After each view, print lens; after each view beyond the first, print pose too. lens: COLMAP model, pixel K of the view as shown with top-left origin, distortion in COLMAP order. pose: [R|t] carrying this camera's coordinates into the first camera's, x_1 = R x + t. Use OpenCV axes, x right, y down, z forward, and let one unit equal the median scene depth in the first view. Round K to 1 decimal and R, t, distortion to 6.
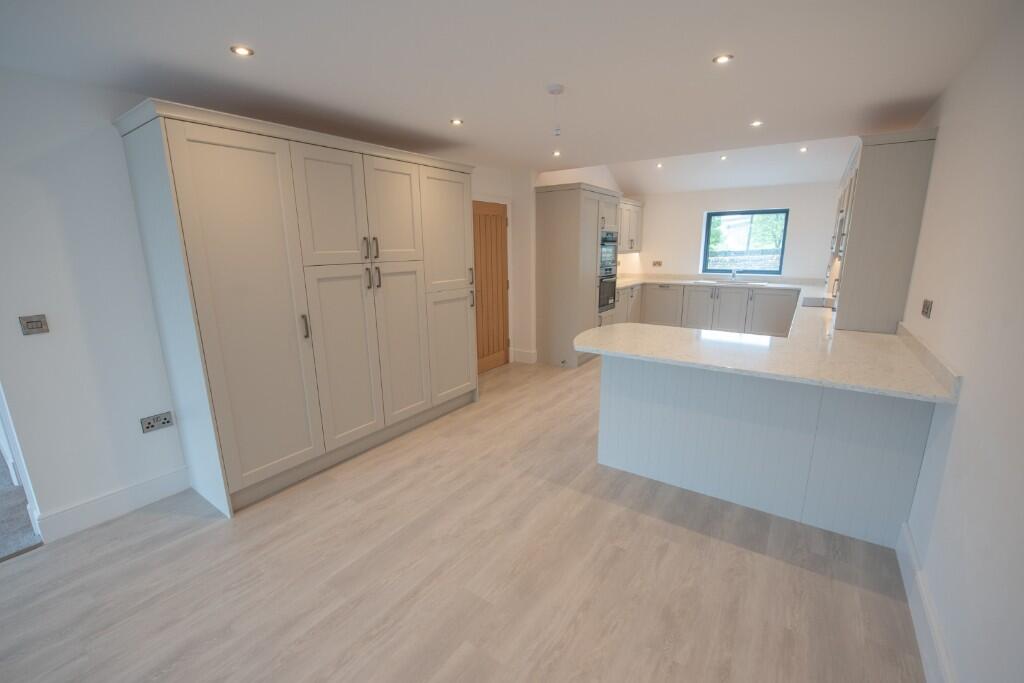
lens RADIAL K [[427.0, 0, 512.0], [0, 427.0, 341.5], [0, 0, 1]] dist [-0.022086, -0.000019]
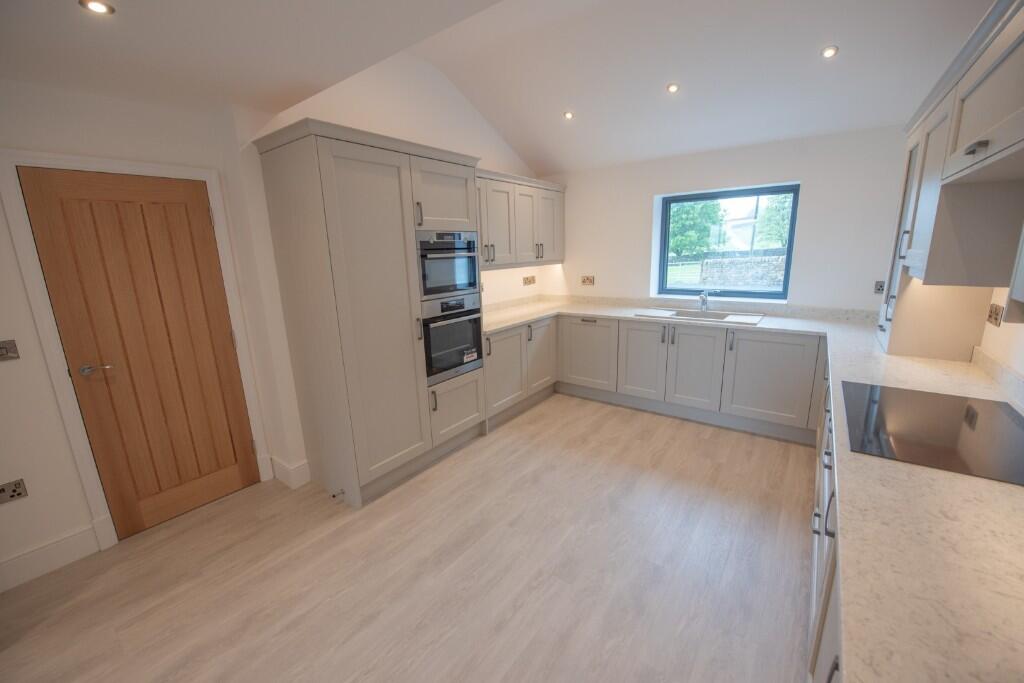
lens RADIAL K [[407.3, 0, 512.0], [0, 407.3, 341.5], [0, 0, 1]] dist [-0.020448, -0.000353]
pose [[0.999359, -0.009933, -0.034394, 0.283328], [0.010027, 0.999946, 0.002548, -0.107618], [0.034367, -0.002892, 0.999405, 0.441082]]
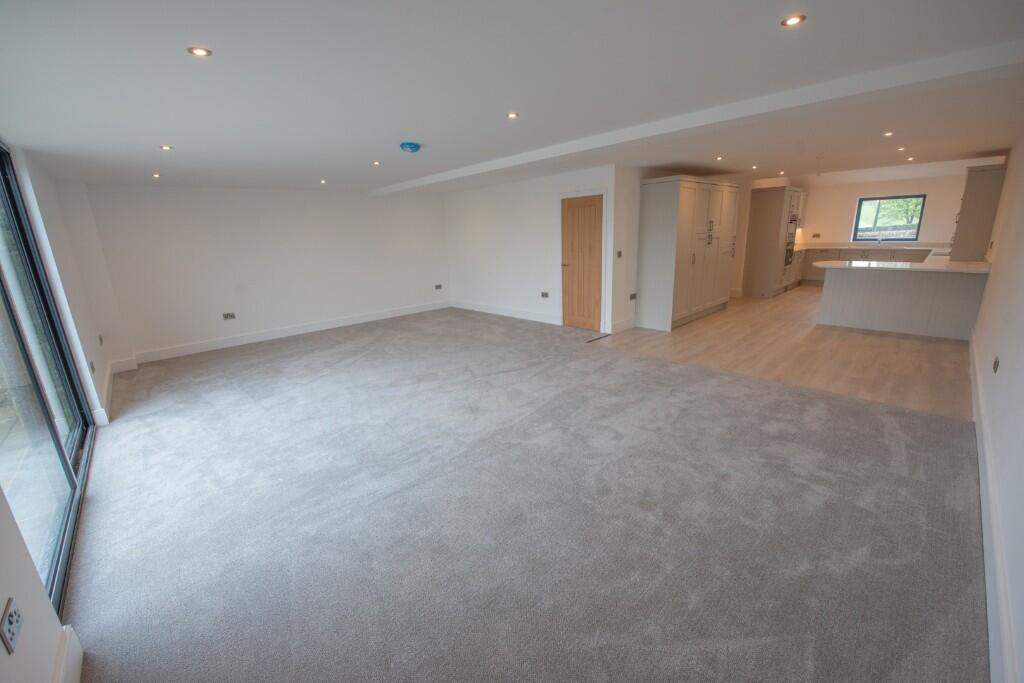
lens RADIAL K [[407.3, 0, 512.0], [0, 407.3, 341.5], [0, 0, 1]] dist [-0.020448, -0.000353]
pose [[0.977145, 0.029505, -0.210518, -0.414274], [-0.019784, 0.998645, 0.048134, 0.144713], [0.211653, -0.042869, 0.976404, -0.626410]]
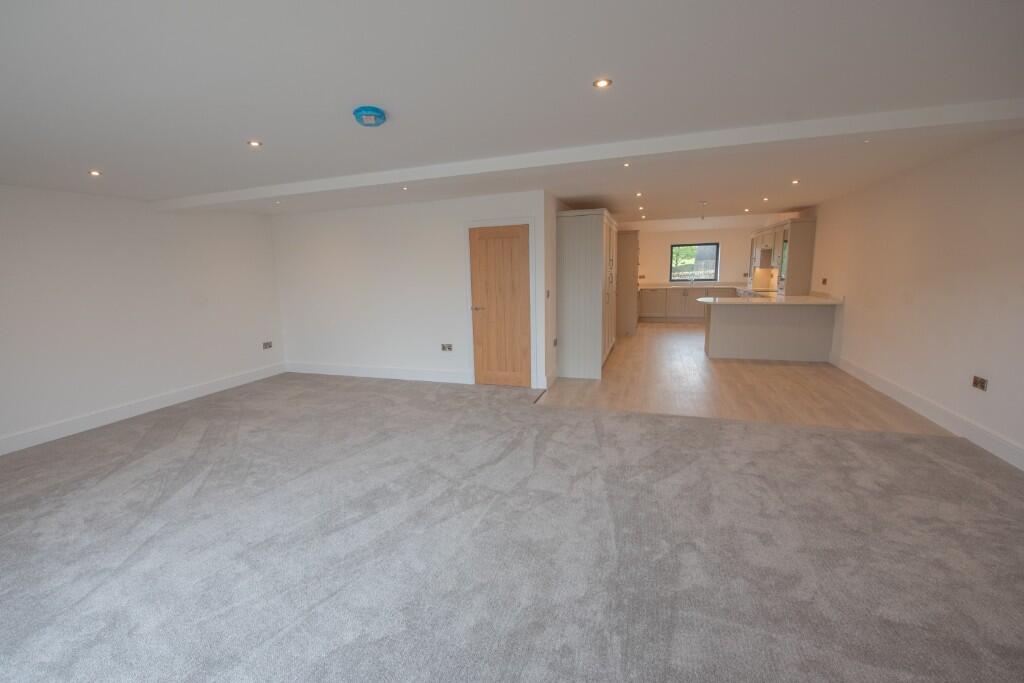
lens RADIAL K [[436.4, 0, 491.5], [0, 436.4, 341.5], [0, 0, 1]] dist [-0.014534, -0.004071]
pose [[0.966892, -0.054627, 0.249269, -0.690859], [0.070259, 0.996053, -0.054246, 0.115445], [-0.245322, 0.069963, 0.966914, -0.447586]]
